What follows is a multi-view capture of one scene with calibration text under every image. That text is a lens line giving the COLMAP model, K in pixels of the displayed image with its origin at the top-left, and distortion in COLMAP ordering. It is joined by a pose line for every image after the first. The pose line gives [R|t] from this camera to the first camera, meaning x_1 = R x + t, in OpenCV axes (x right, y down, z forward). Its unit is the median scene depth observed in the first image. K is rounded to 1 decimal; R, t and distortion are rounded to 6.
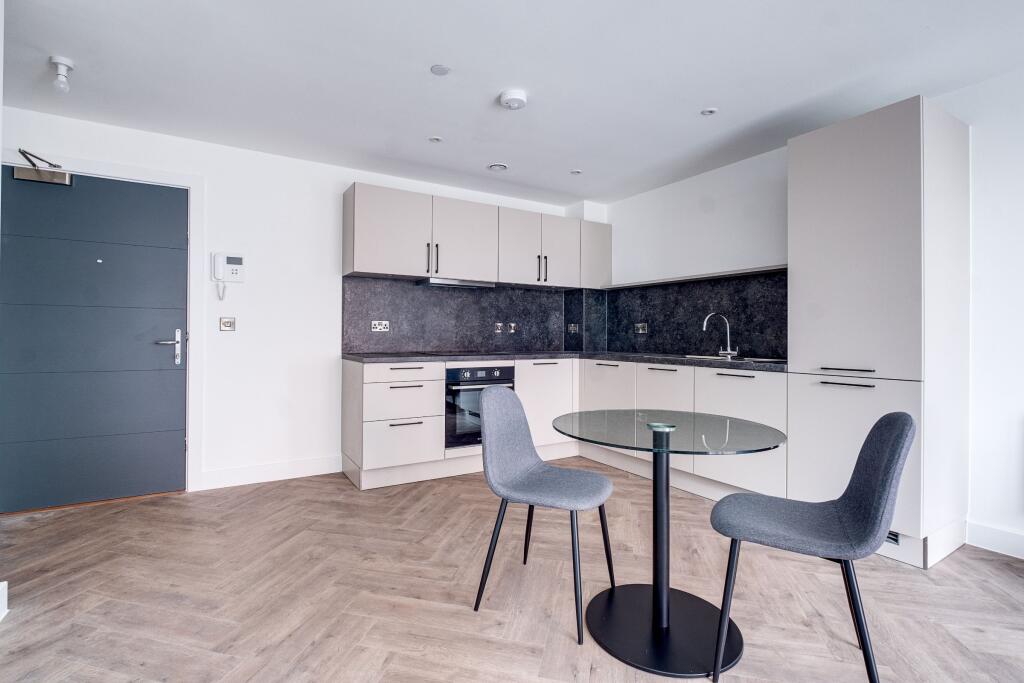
lens RADIAL K [[483.0, 0, 511.9], [0, 483.0, 328.5], [0, 0, 1]] dist [-0.000635, -0.000348]
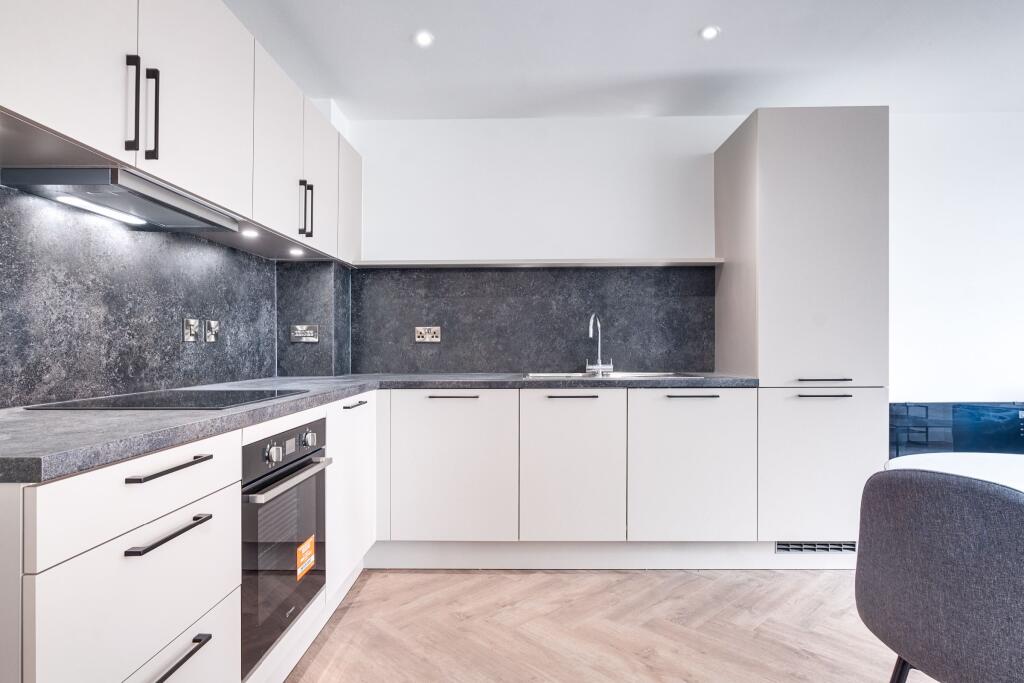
lens RADIAL K [[575.9, 0, 512.0], [0, 575.9, 341.5], [0, 0, 1]] dist [0.001113, 0.000296]
pose [[0.543060, -0.001783, 0.839692, -0.329552], [-0.003666, 0.999983, 0.004494, 0.005688], [-0.839686, -0.005519, 0.543045, 0.544286]]
